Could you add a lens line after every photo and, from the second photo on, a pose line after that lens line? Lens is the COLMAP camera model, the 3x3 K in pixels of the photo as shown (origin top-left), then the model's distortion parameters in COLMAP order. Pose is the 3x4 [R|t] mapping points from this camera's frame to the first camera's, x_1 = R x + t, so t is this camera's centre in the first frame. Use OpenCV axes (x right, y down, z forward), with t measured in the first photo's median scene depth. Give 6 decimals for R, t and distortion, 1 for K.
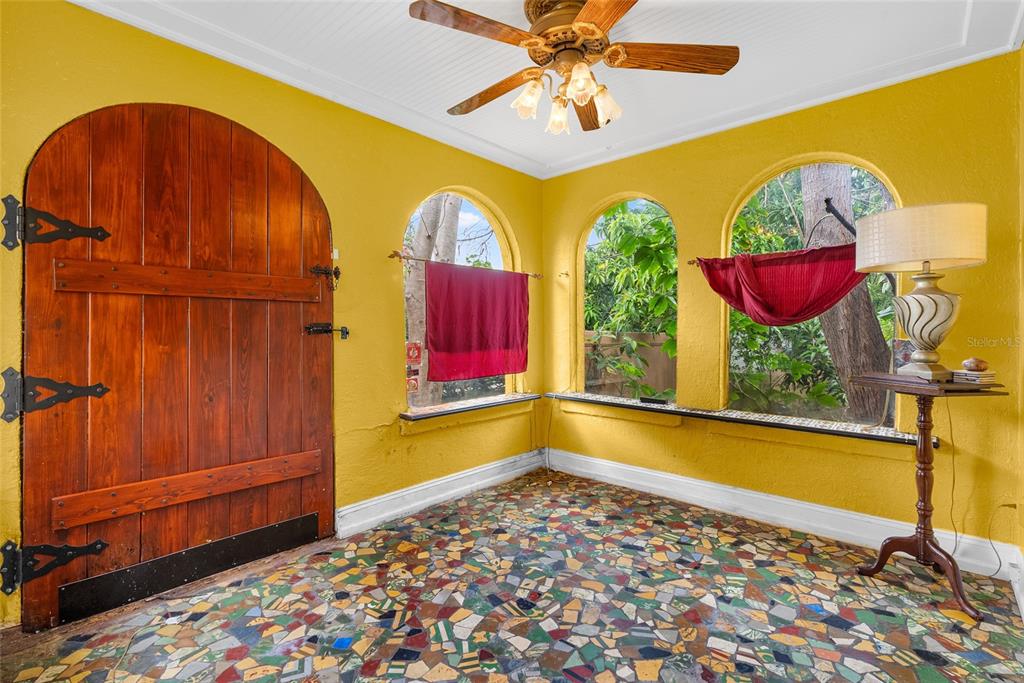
lens RADIAL K [[464.5, 0, 512.3], [0, 464.5, 337.6], [0, 0, 1]] dist [-0.005189, -0.001518]
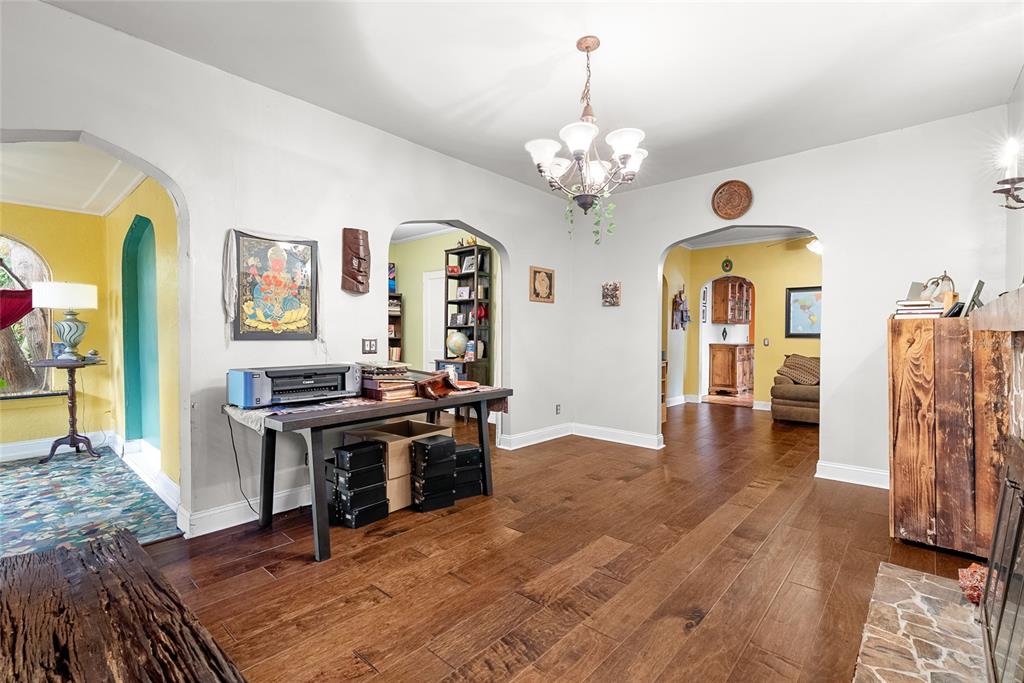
lens RADIAL K [[459.3, 0, 532.7], [0, 459.3, 343.6], [0, 0, 1]] dist [-0.000838, -0.000193]
pose [[-0.036839, -0.018879, 0.999143, -1.540164], [0.009180, 0.999773, 0.019229, -0.013962], [-0.999279, 0.009880, -0.036658, -1.250810]]
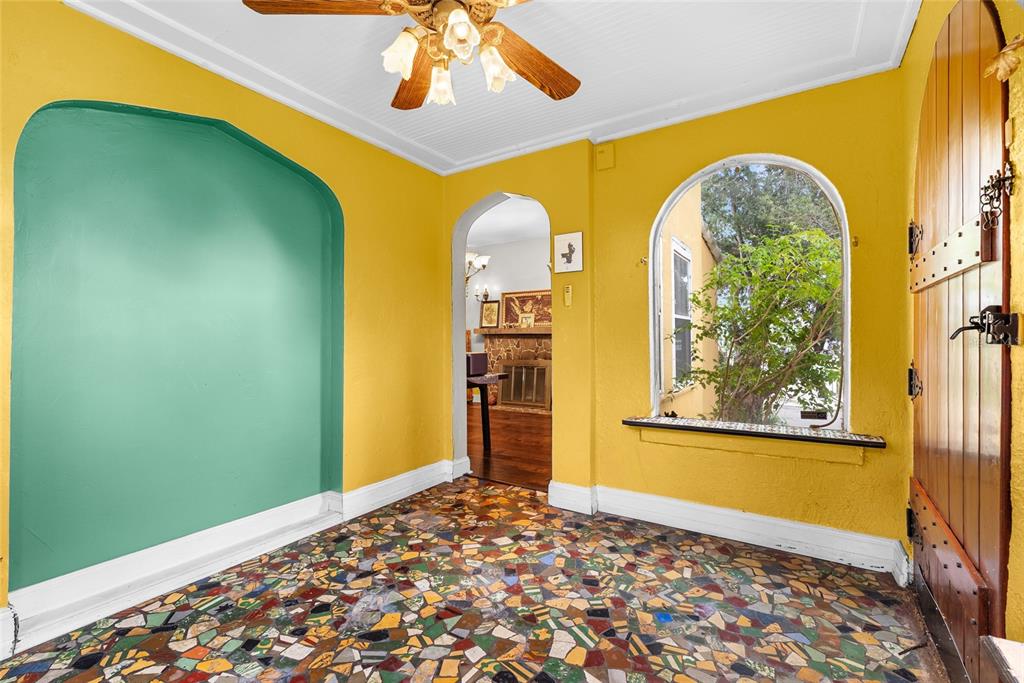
lens RADIAL K [[464.5, 0, 512.3], [0, 464.5, 337.6], [0, 0, 1]] dist [-0.005189, -0.001518]
pose [[-0.984730, 0.004136, -0.174038, 0.165657], [0.001328, 0.999867, 0.016247, -0.014198], [0.174082, 0.015768, -0.984605, 1.936934]]
